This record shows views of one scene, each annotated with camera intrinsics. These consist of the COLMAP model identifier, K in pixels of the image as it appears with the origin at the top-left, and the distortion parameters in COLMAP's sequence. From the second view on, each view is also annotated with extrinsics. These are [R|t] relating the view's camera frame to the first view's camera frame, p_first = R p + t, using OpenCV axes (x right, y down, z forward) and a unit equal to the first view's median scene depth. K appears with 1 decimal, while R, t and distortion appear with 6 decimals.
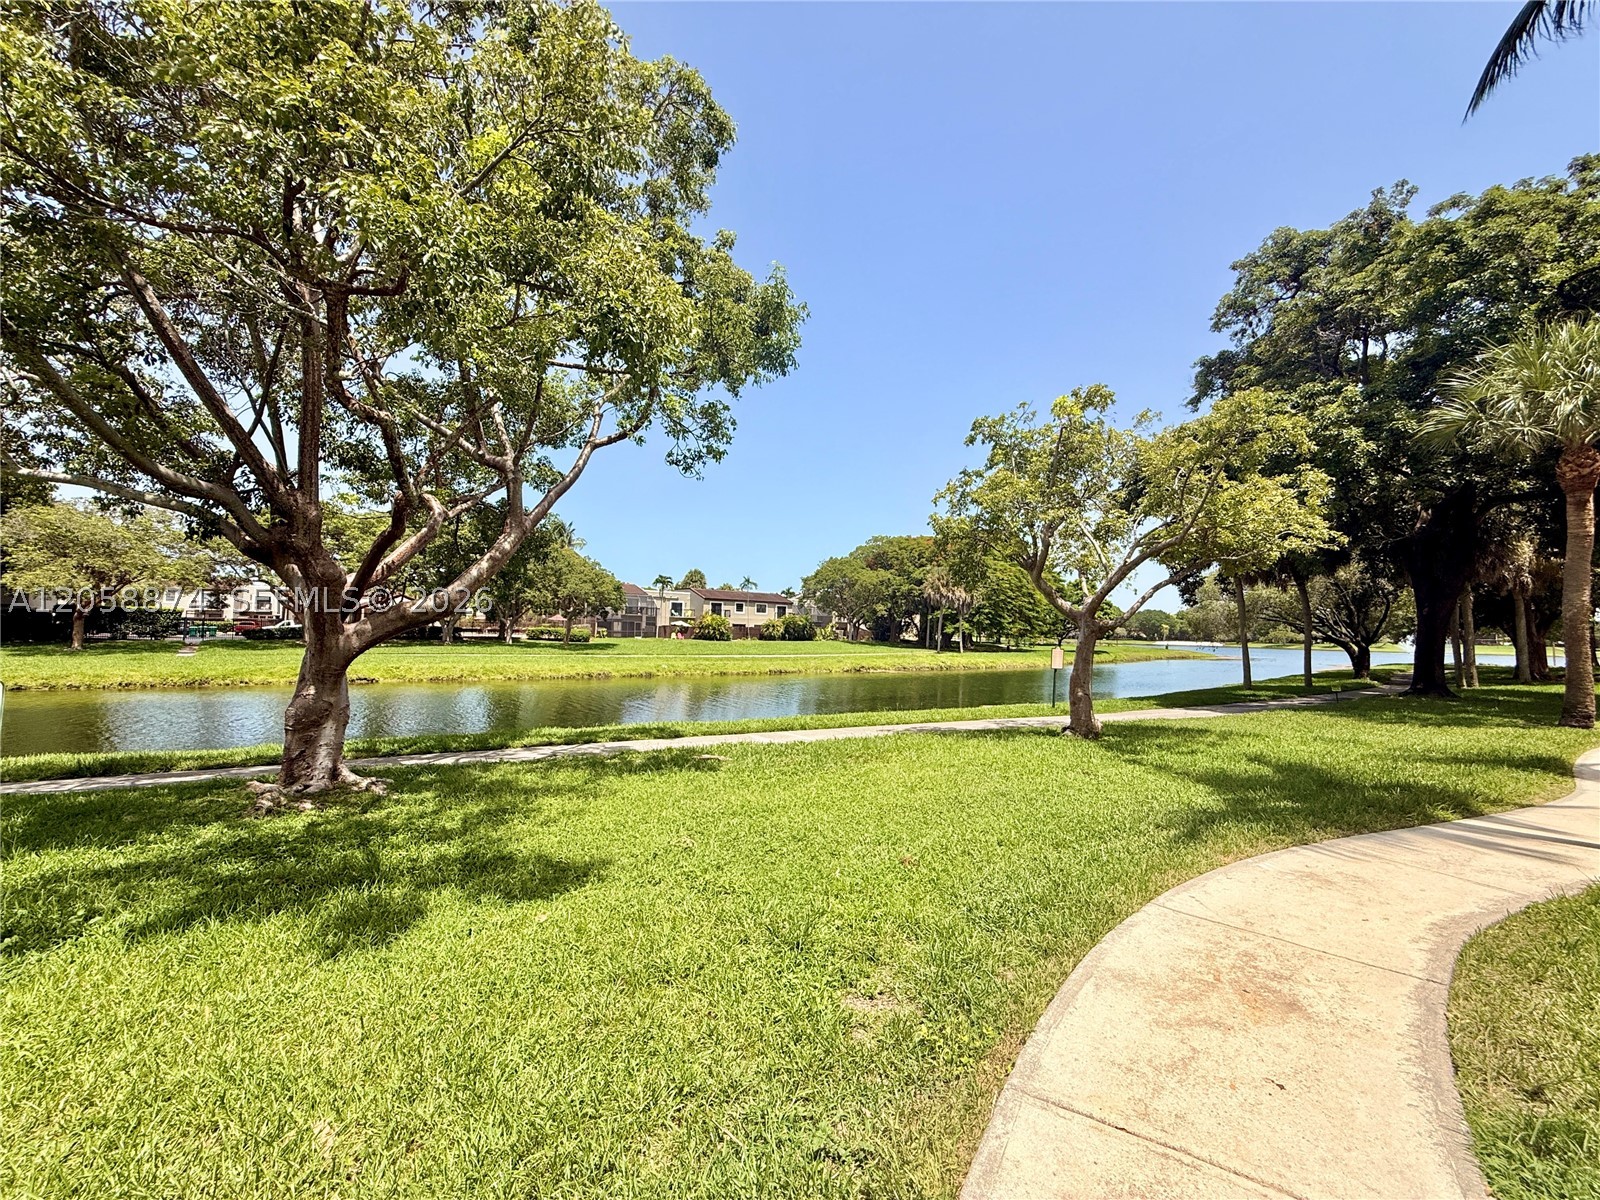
lens RADIAL K [[637.4, 0, 797.5], [0, 637.4, 599.5], [0, 0, 1]] dist [-0.001832, 0.000149]
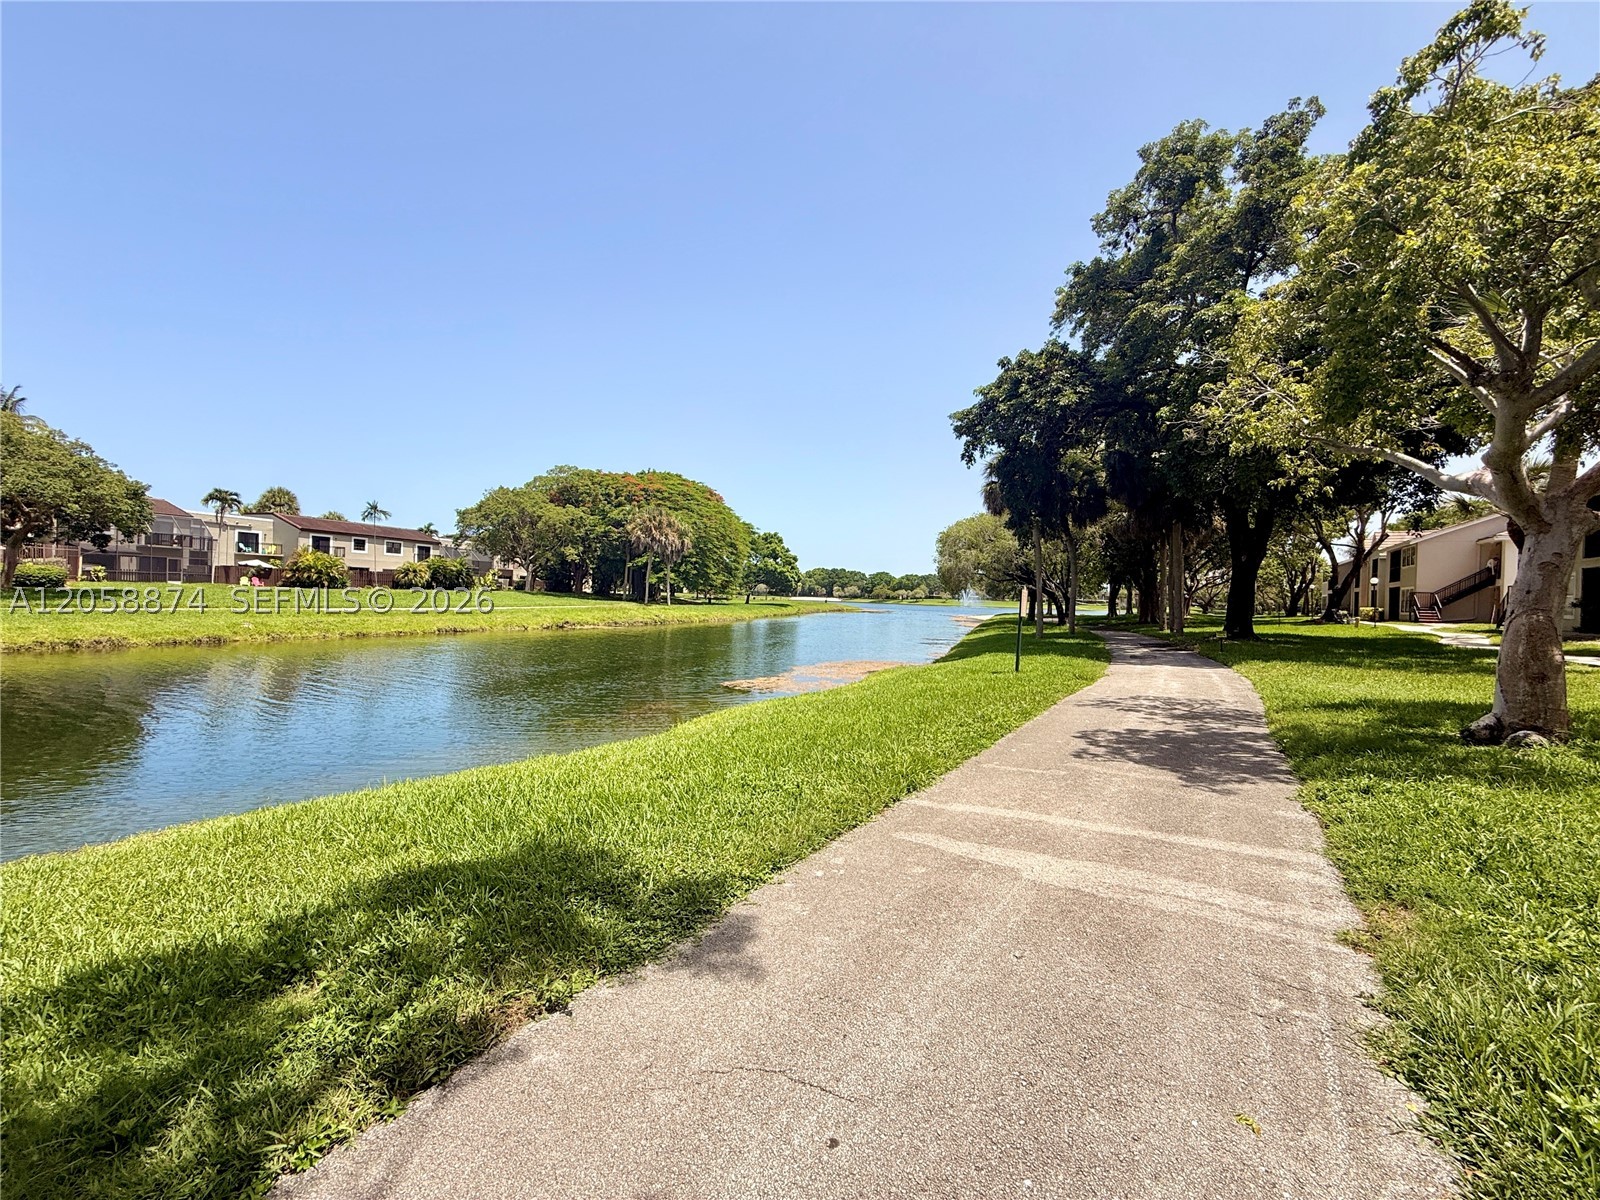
lens RADIAL K [[637.4, 0, 797.5], [0, 637.4, 599.5], [0, 0, 1]] dist [-0.001832, 0.000149]
pose [[0.855889, 0.004844, 0.517137, -0.041181], [-0.041342, 0.997397, 0.059081, 0.012442], [-0.515504, -0.071946, 0.853861, 0.118966]]
